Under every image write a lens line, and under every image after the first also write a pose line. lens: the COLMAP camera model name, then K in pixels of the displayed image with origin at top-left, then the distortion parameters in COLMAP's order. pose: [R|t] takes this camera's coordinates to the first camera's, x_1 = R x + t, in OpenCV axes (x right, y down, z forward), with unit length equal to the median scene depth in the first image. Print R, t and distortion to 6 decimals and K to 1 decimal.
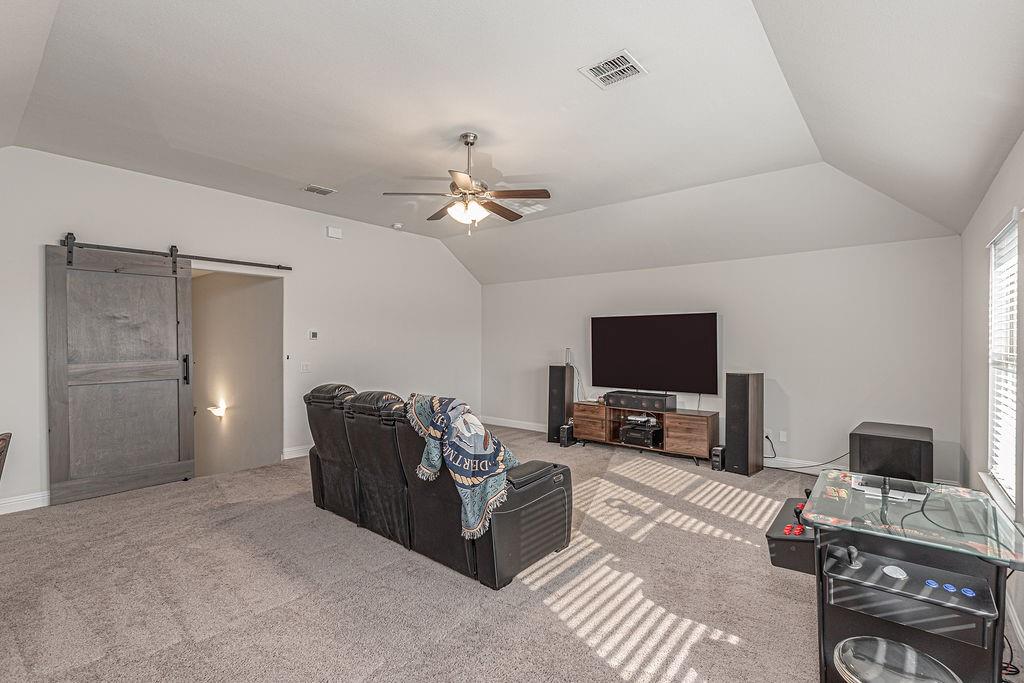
lens RADIAL K [[470.6, 0, 508.8], [0, 470.6, 342.5], [0, 0, 1]] dist [-0.004725, -0.000917]
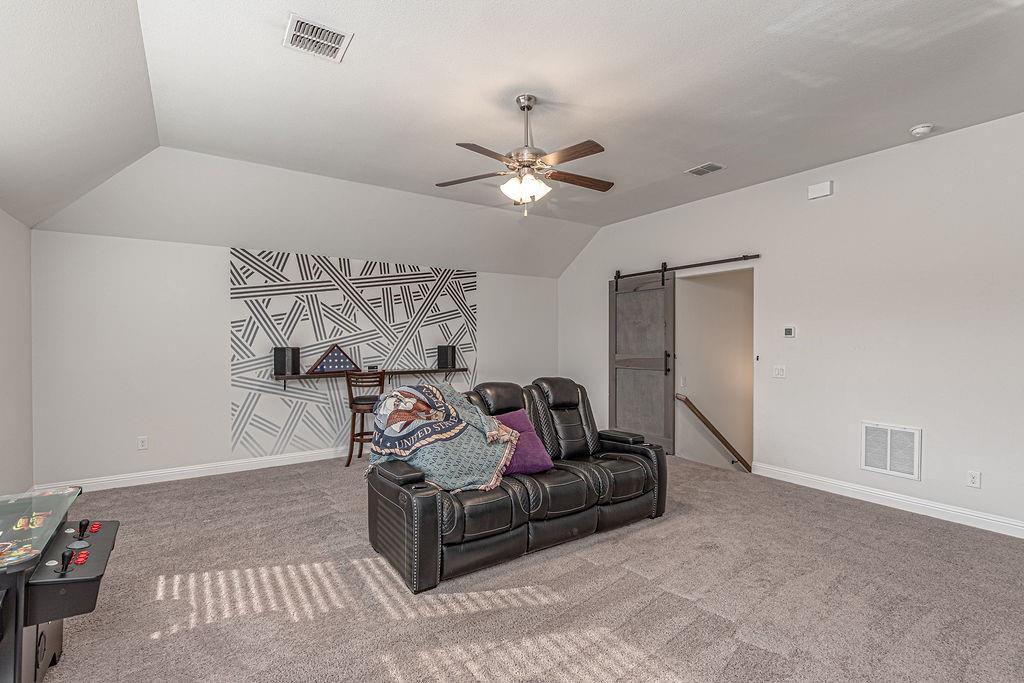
lens RADIAL K [[470.6, 0, 506.8], [0, 470.6, 339.0], [0, 0, 1]] dist [-0.004725, -0.000917]
pose [[-0.275970, -0.002991, -0.961162, 0.497839], [-0.003407, 0.999992, -0.002133, -0.001189], [0.961160, 0.002686, -0.275978, 0.803600]]
